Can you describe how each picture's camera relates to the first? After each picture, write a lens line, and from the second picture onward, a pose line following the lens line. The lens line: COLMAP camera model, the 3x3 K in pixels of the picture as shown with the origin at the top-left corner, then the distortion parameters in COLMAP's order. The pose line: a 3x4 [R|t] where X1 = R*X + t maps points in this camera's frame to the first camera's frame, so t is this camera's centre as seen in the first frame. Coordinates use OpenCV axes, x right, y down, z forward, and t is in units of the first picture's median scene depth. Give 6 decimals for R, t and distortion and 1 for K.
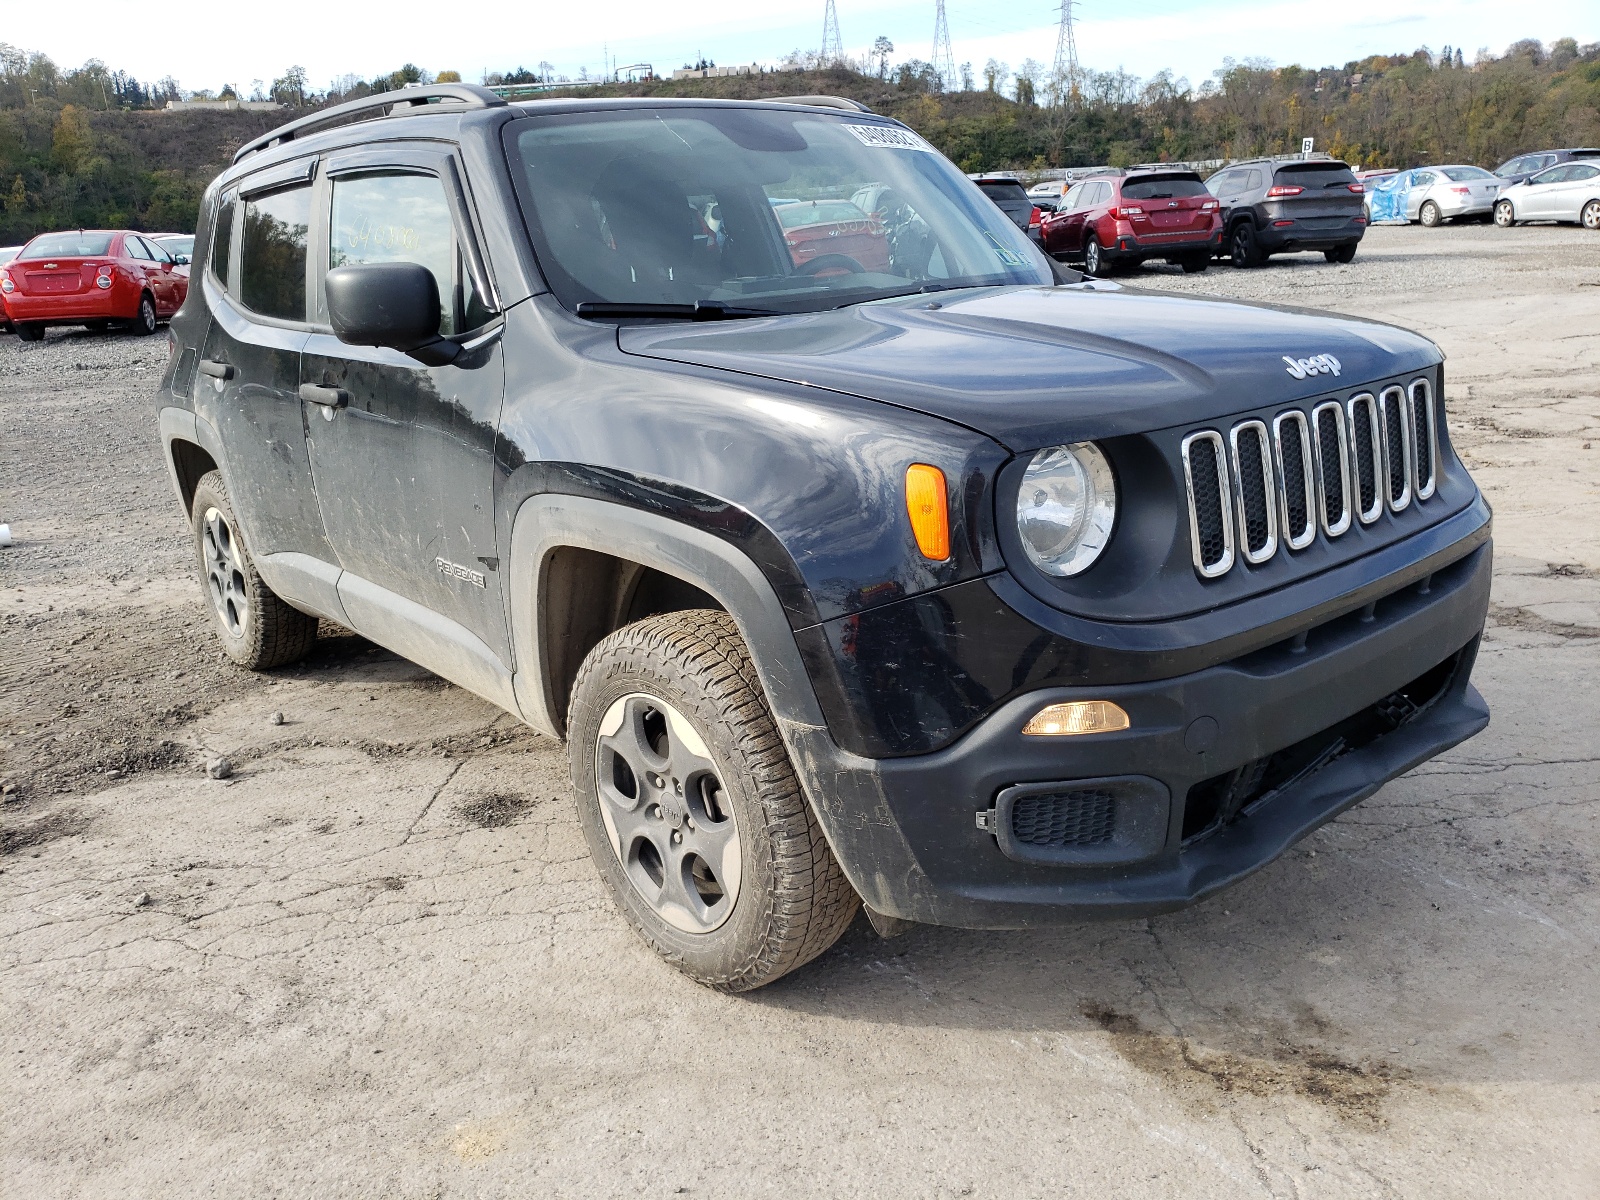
lens RADIAL K [[1252.7, 0, 764.6], [0, 1252.7, 597.4], [0, 0, 1]] dist [-0.005964, 0.037992]
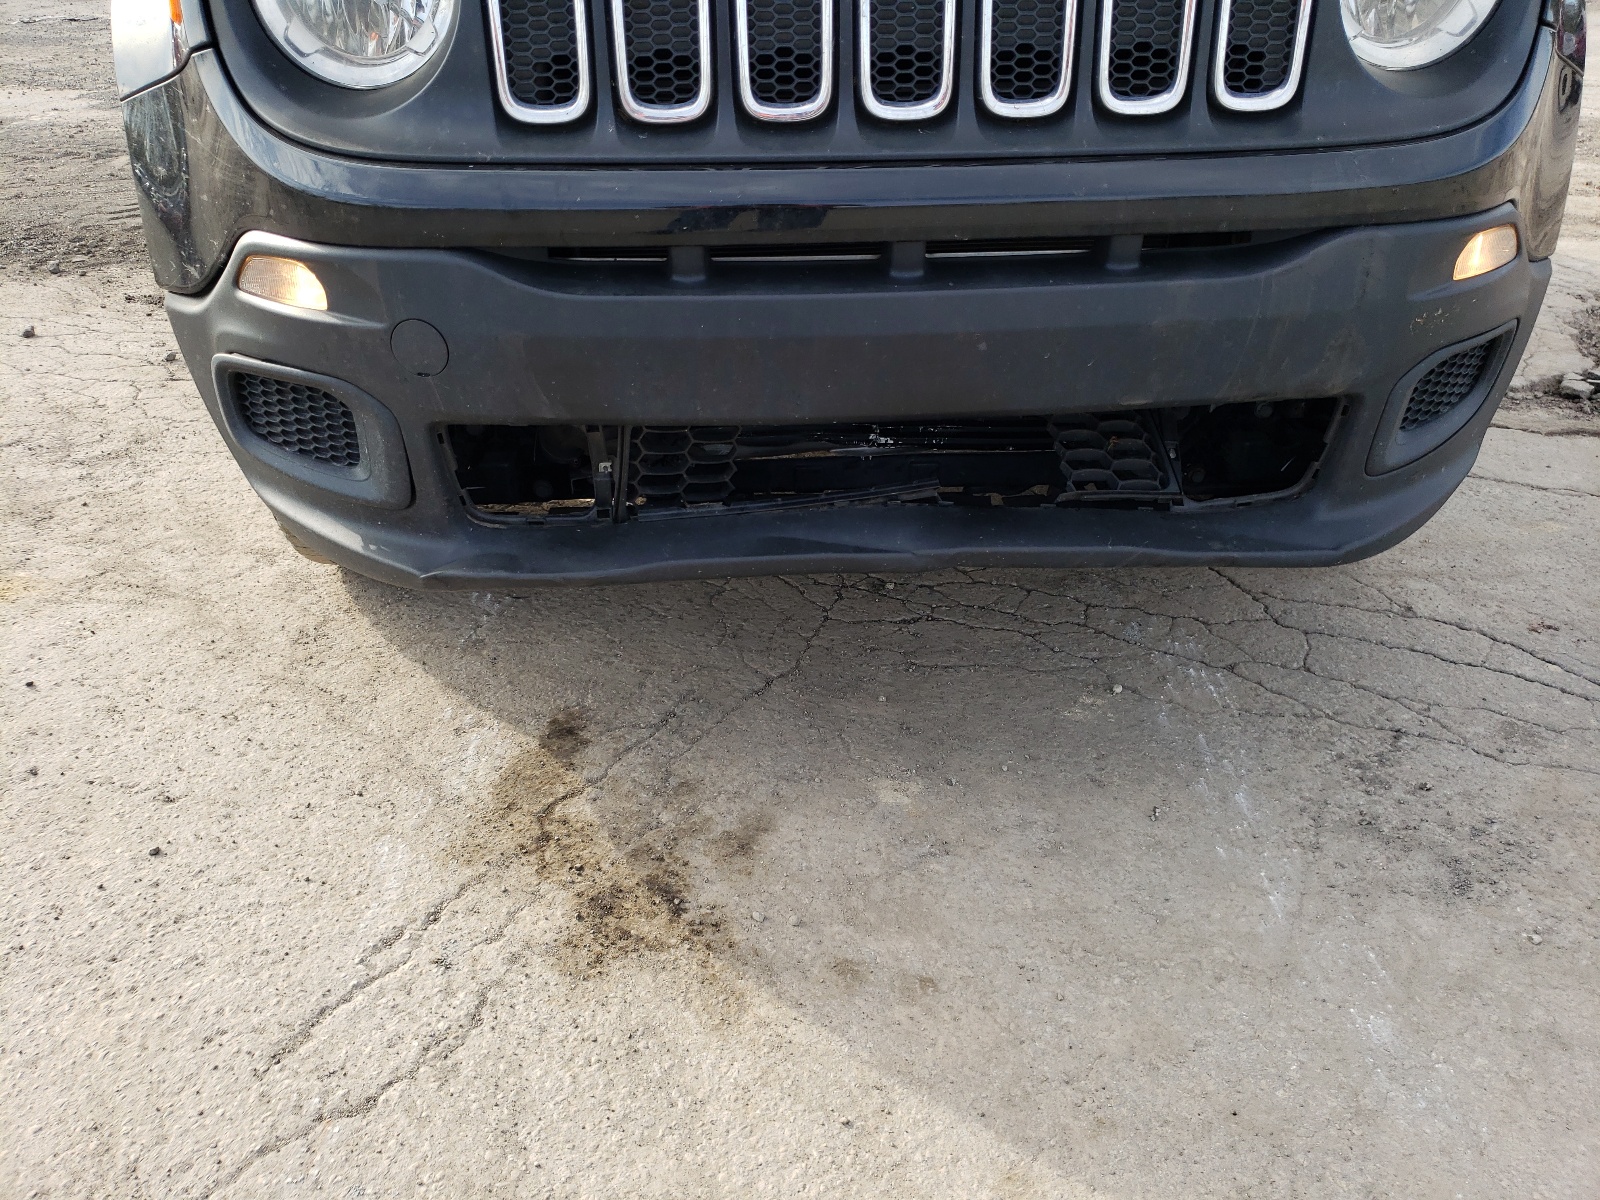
lens RADIAL K [[1207.3, 0, 800.0], [0, 1207.3, 600.0], [0, 0, 1]] dist [0.004038, -0.002653]
pose [[0.800919, 0.327953, -0.500975, 0.776556], [-0.186767, 0.931756, 0.311367, -0.007160], [0.568900, -0.155814, 0.807512, 0.503046]]
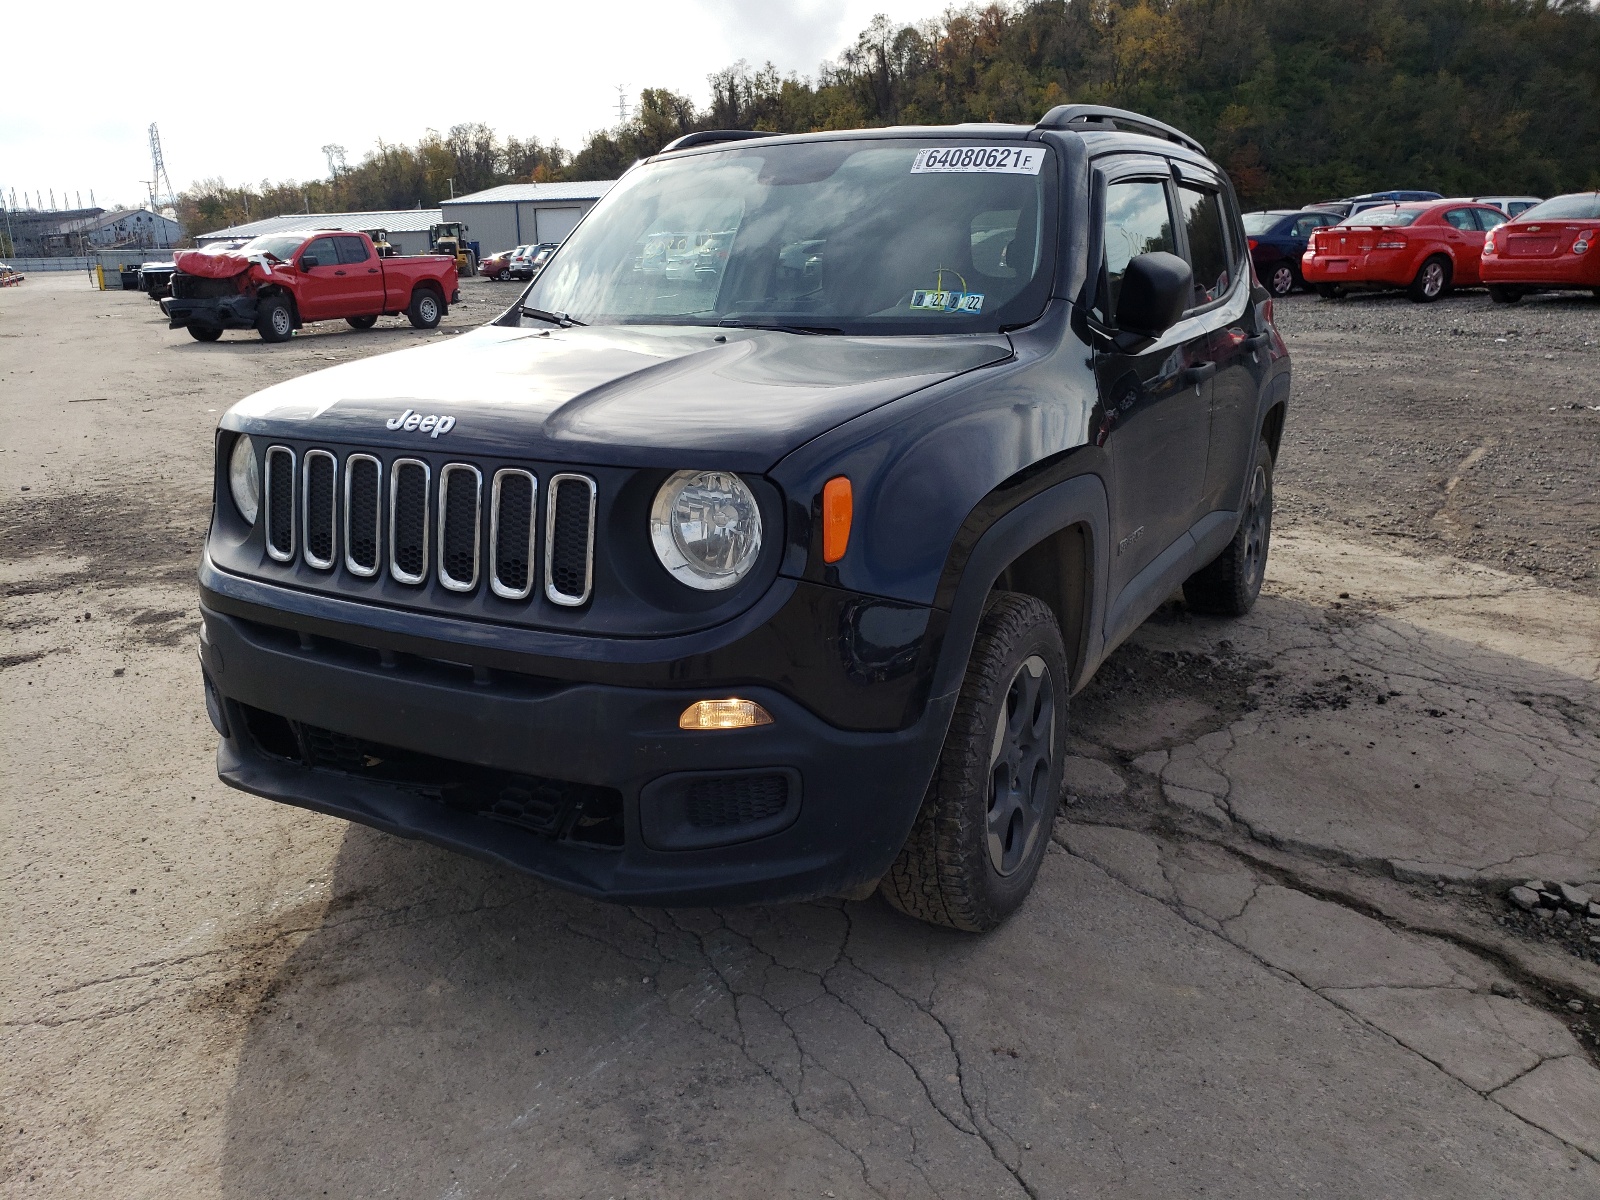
lens RADIAL K [[1262.5, 0, 800.0], [0, 1262.5, 600.0], [0, 0, 1]] dist [-0.006407, -0.003850]
pose [[0.351669, 0.293030, -0.889080, 1.544702], [-0.256425, 0.943573, 0.209563, -0.350047], [0.900320, 0.154285, 0.406965, 0.879220]]
